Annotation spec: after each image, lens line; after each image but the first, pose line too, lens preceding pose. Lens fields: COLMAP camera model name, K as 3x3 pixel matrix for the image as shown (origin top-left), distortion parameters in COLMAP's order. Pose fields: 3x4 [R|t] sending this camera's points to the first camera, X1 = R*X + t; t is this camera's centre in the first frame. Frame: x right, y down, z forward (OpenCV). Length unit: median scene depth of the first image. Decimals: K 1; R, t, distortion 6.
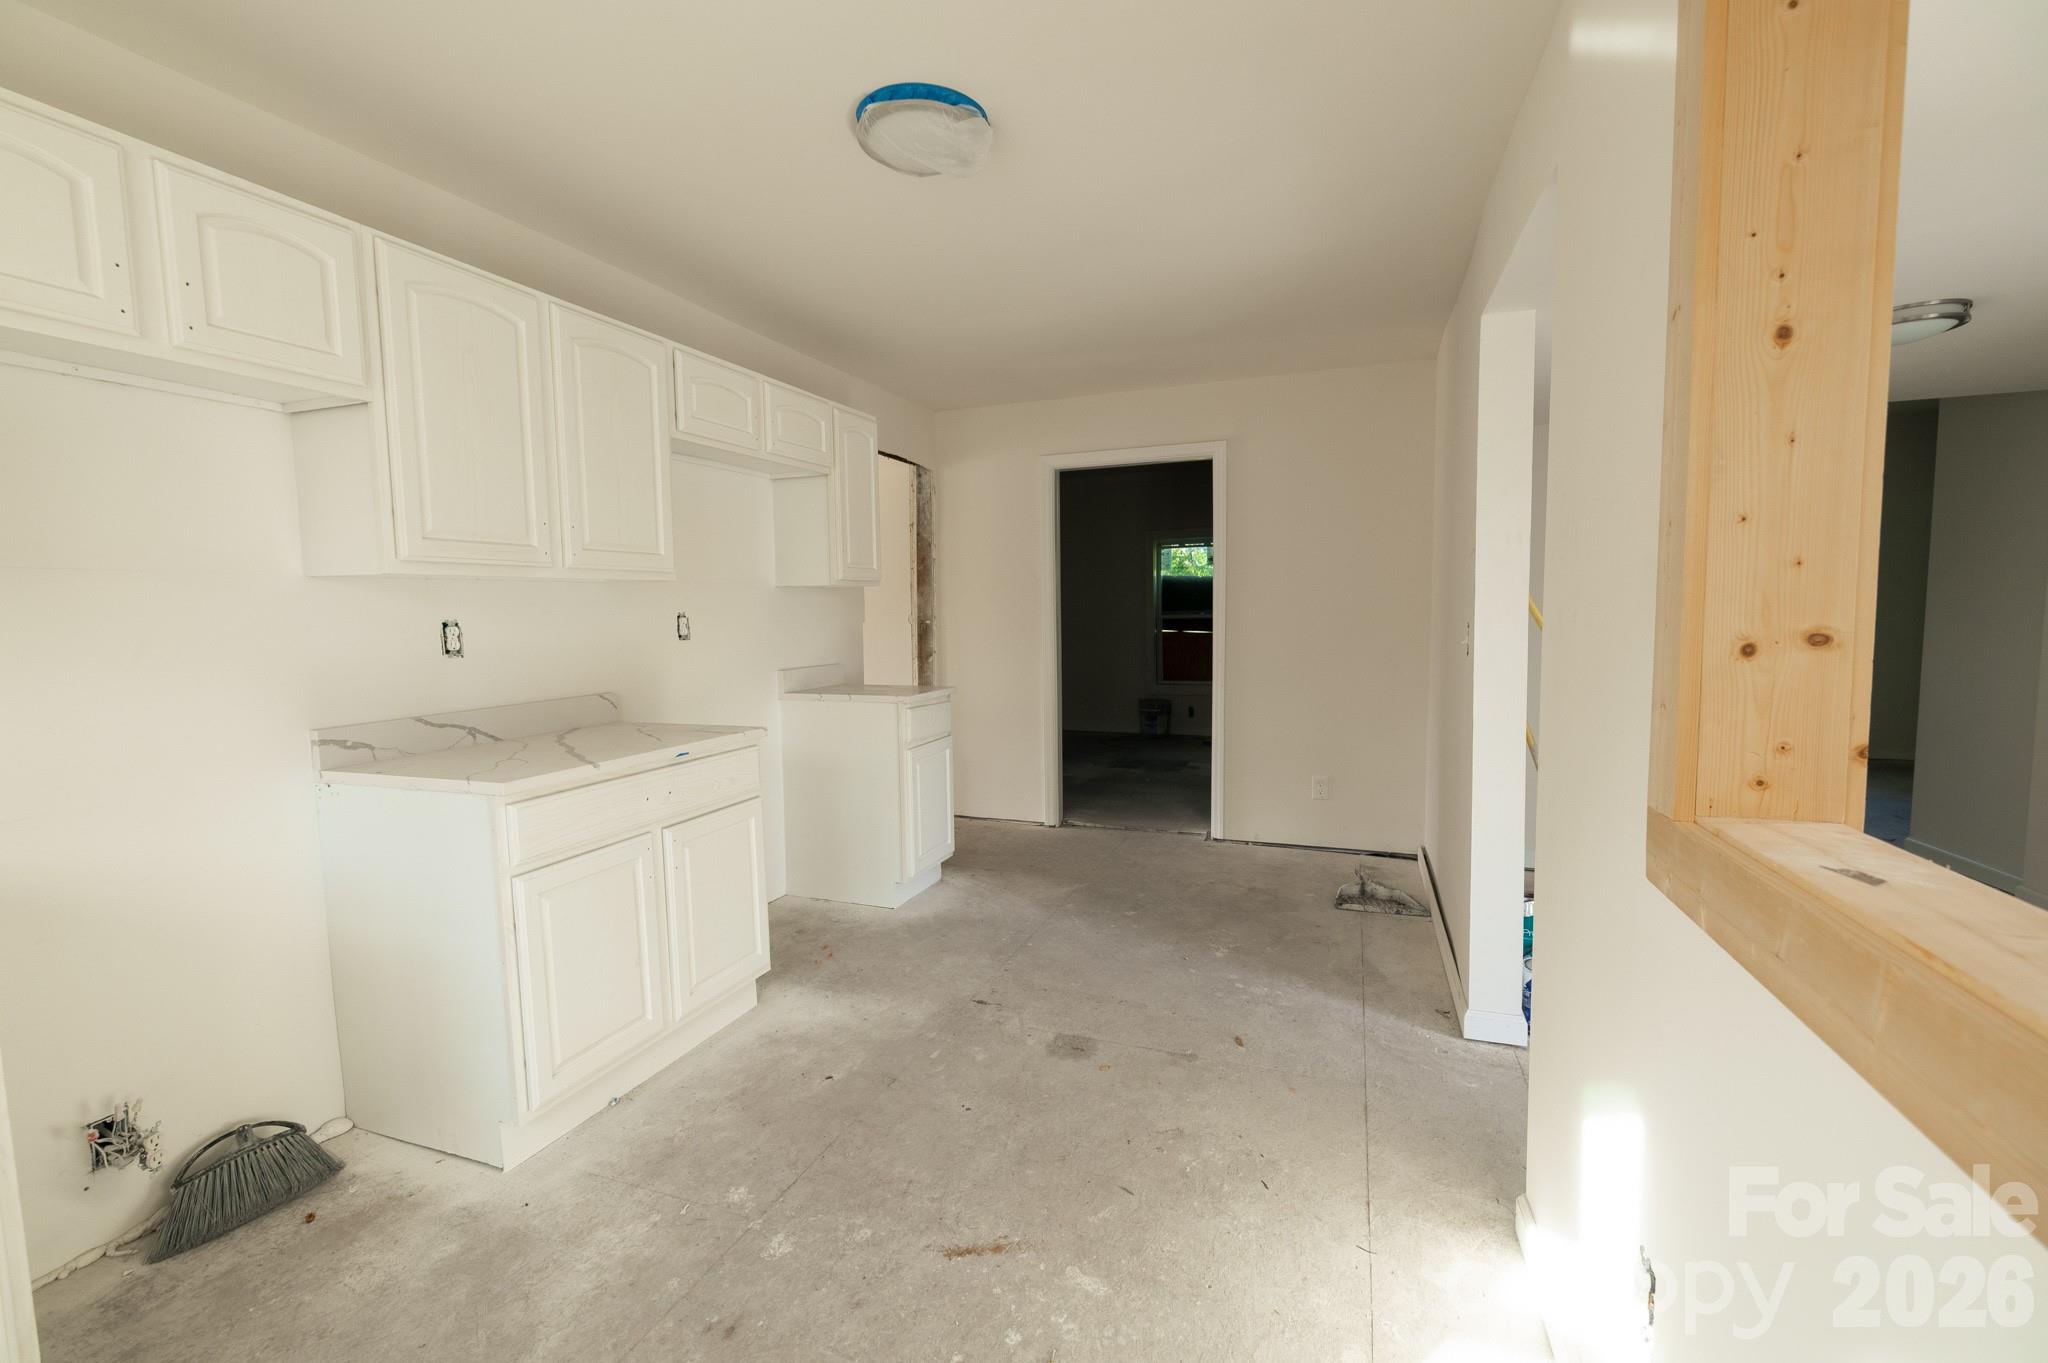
lens RADIAL K [[892.9, 0, 1019.1], [0, 892.9, 679.1], [0, 0, 1]] dist [0.003488, -0.000527]
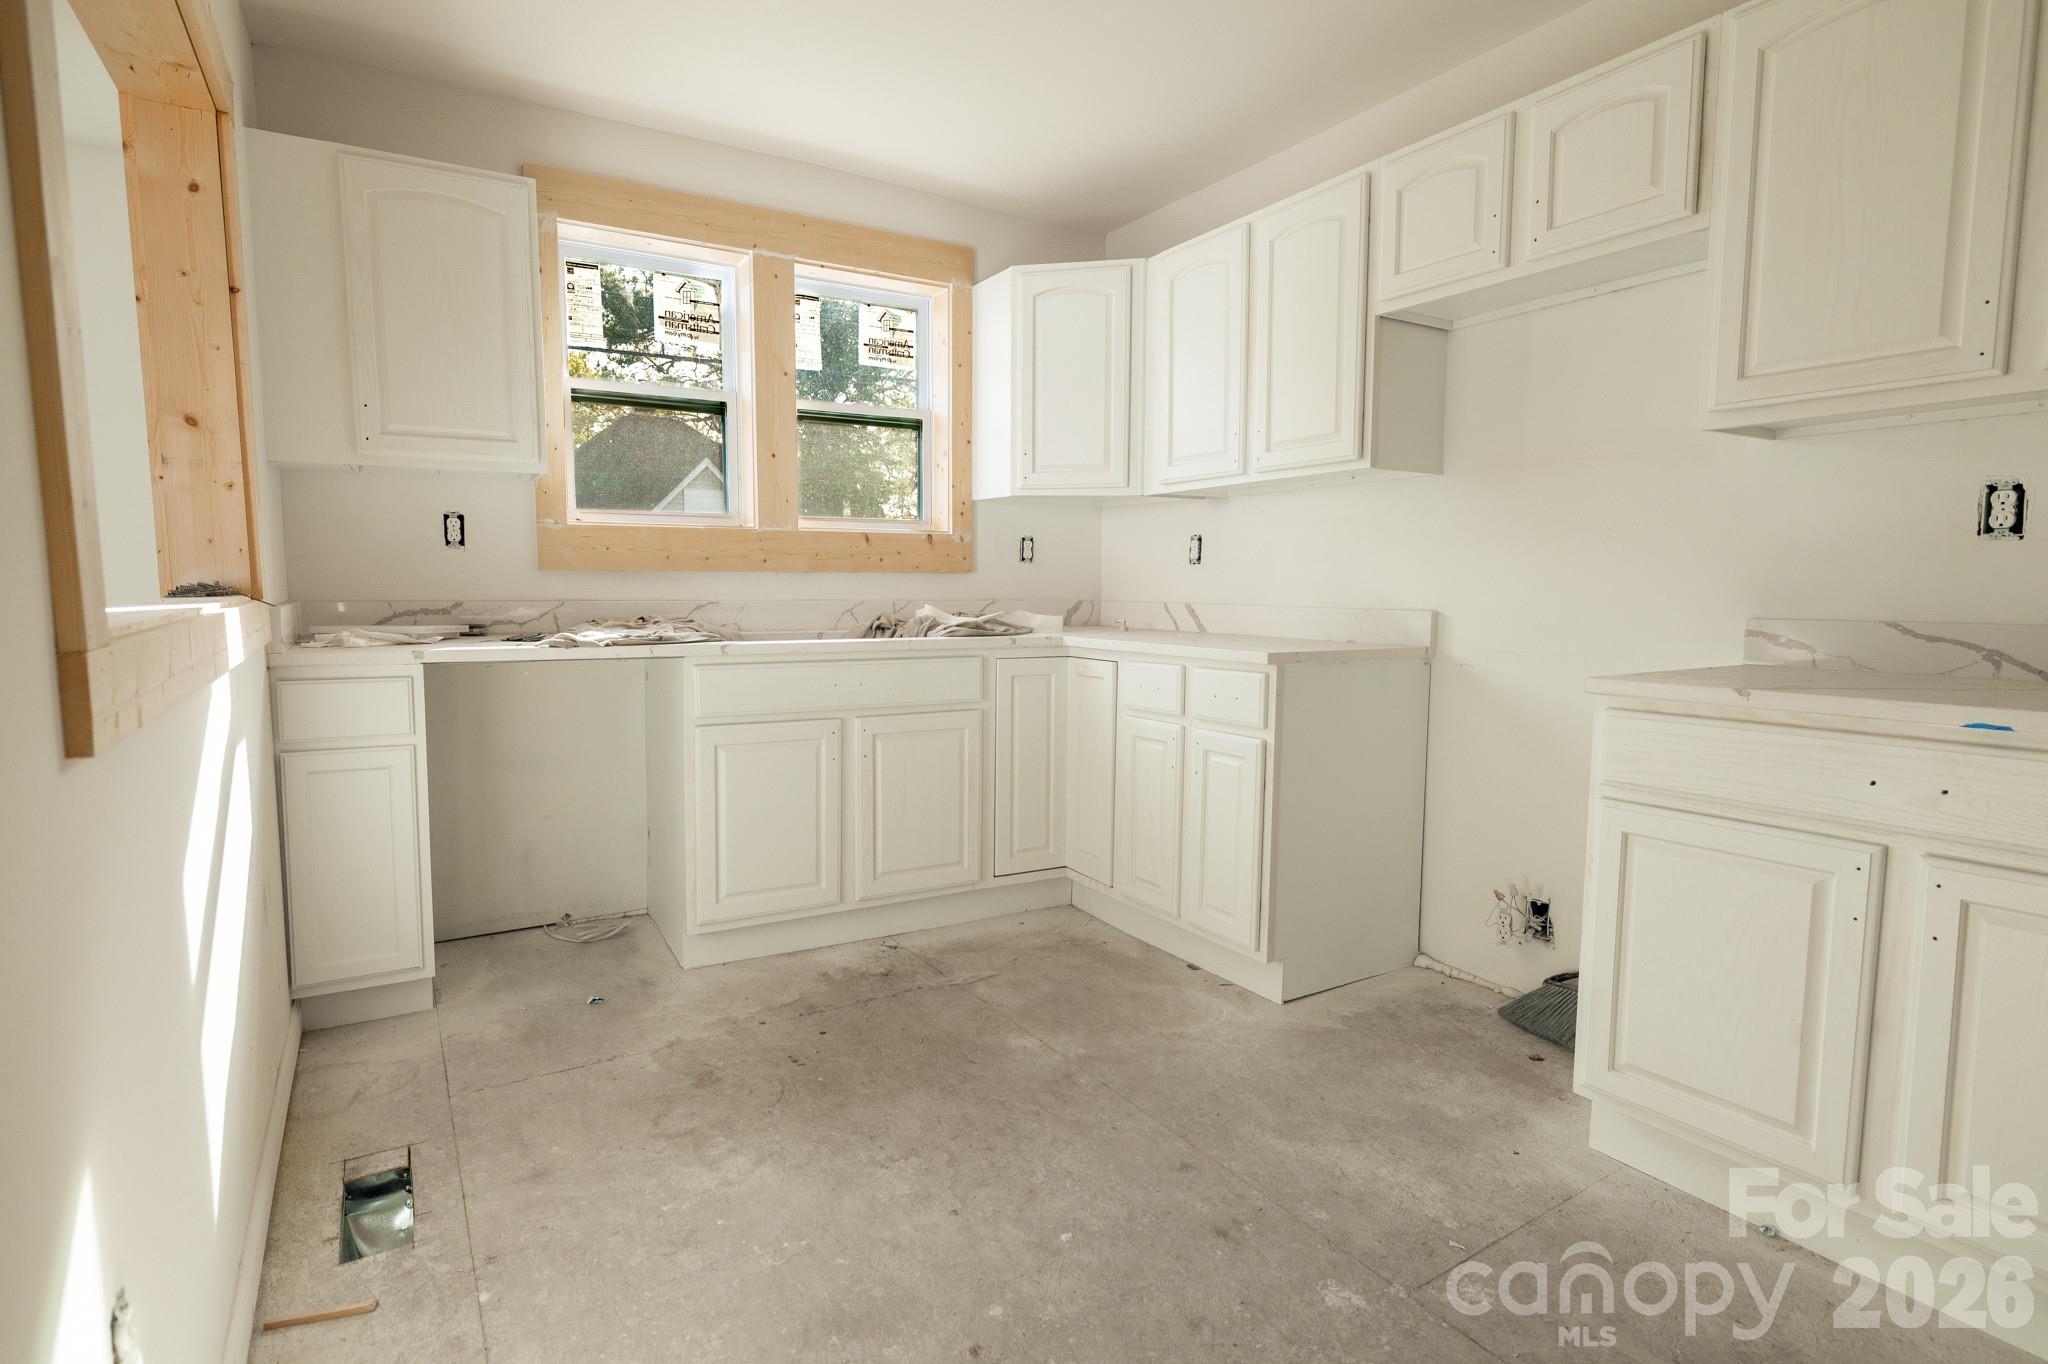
lens RADIAL K [[1022.5, 0, 1007.4], [0, 1022.5, 694.7], [0, 0, 1]] dist [-0.027280, 0.000087]
pose [[-0.624137, 0.099348, -0.774973, 0.402622], [-0.049872, 0.984794, 0.166412, 0.002361], [0.779722, 0.142513, -0.609692, 0.950781]]
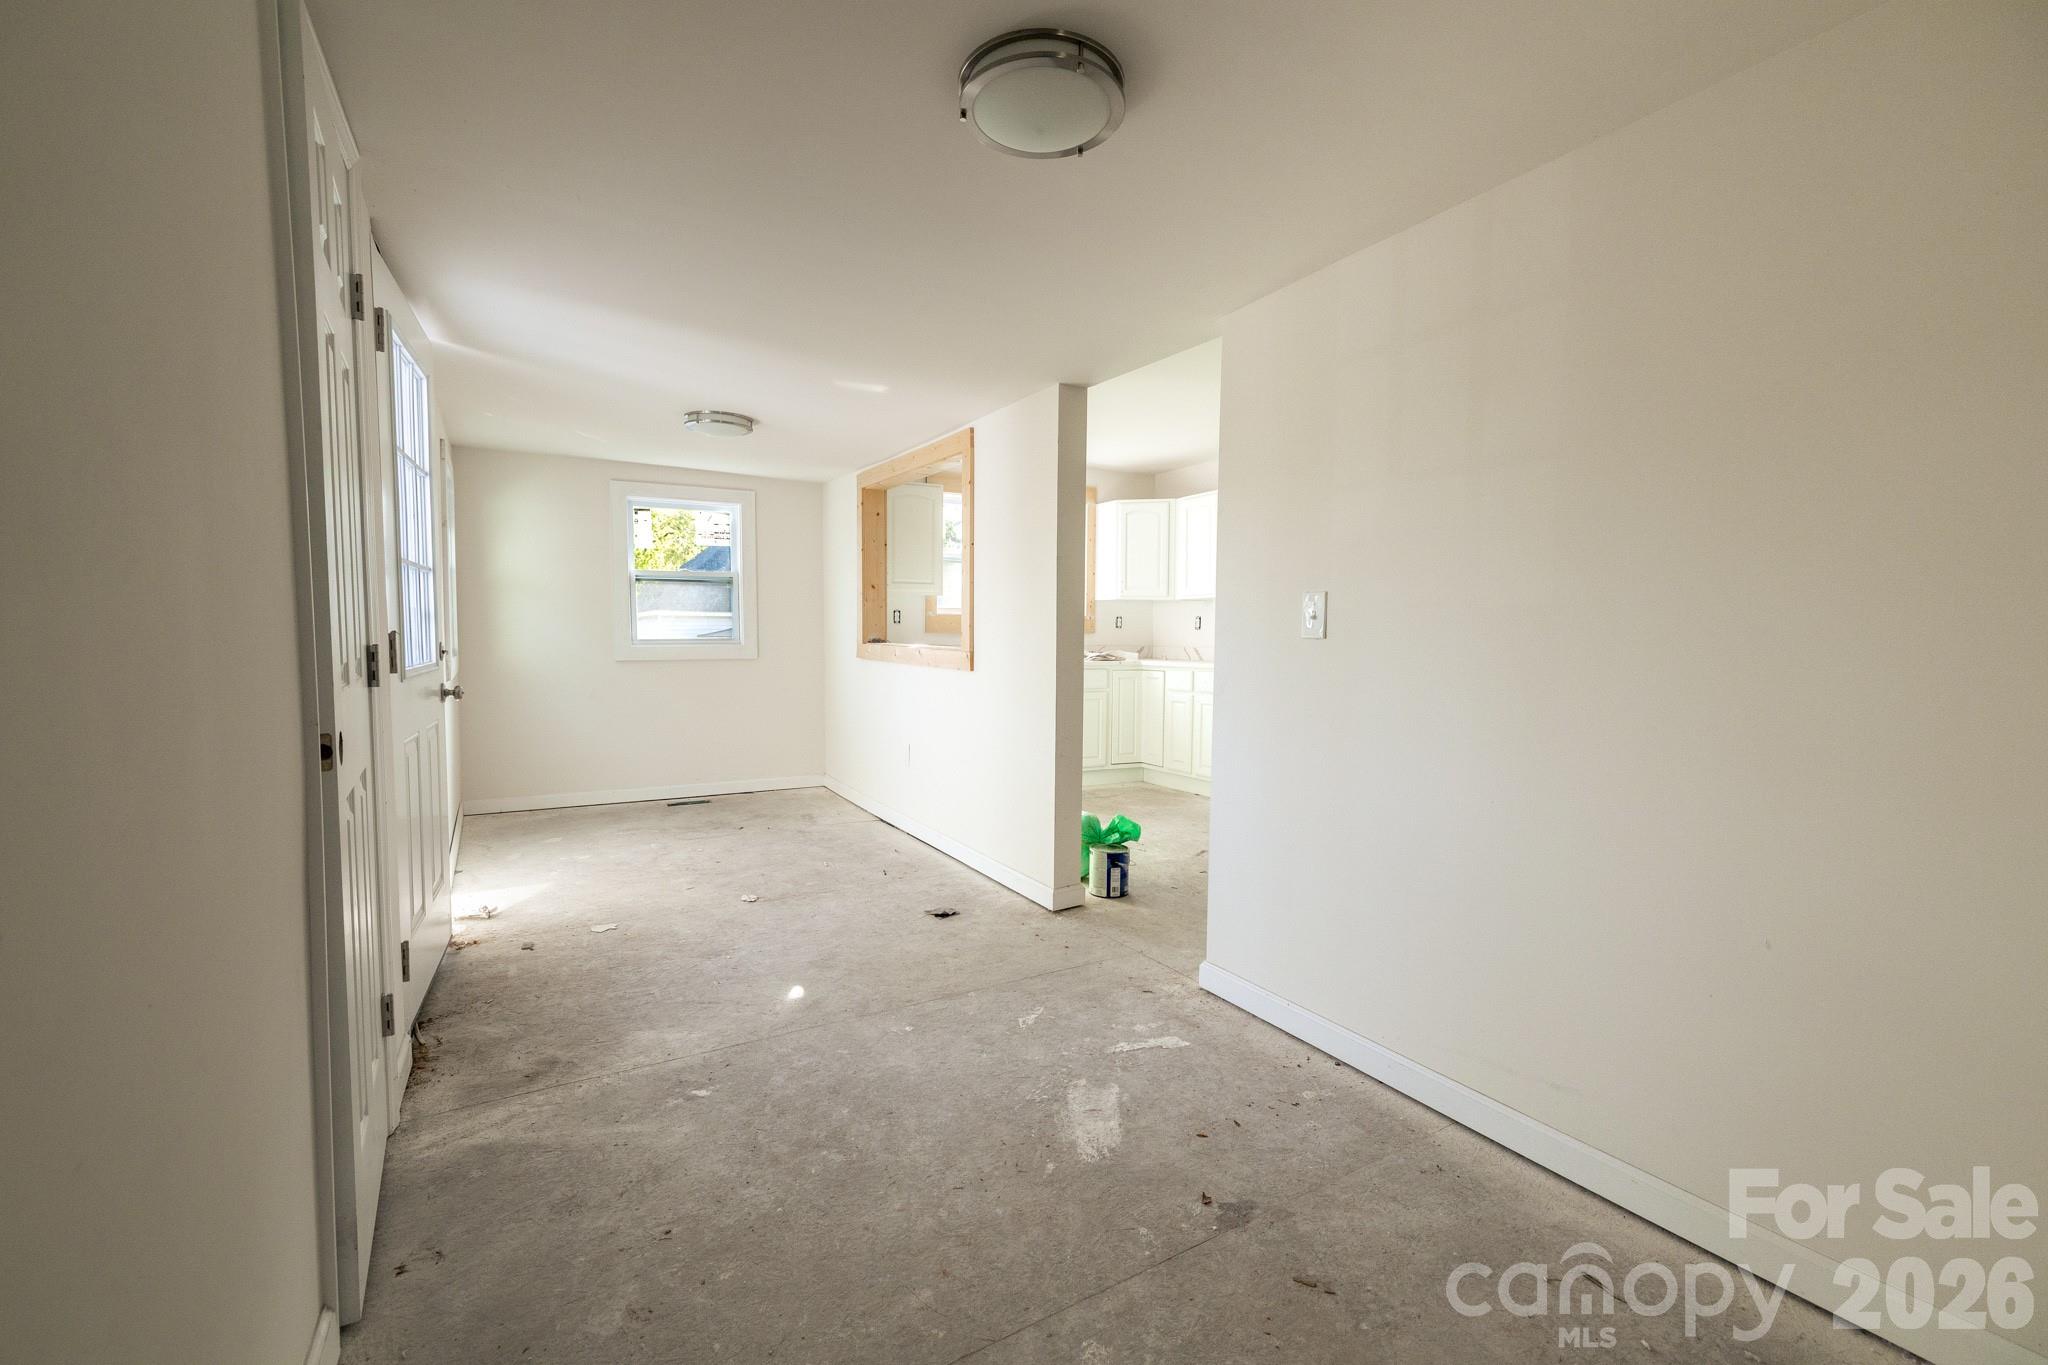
lens RADIAL K [[892.9, 0, 1018.5], [0, 892.9, 673.4], [0, 0, 1]] dist [0.003488, -0.000527]
pose [[-0.643956, 0.048787, -0.763505, 1.704001], [-0.049808, 0.993174, 0.105472, -0.090267], [0.763440, 0.105948, -0.637130, 1.674663]]
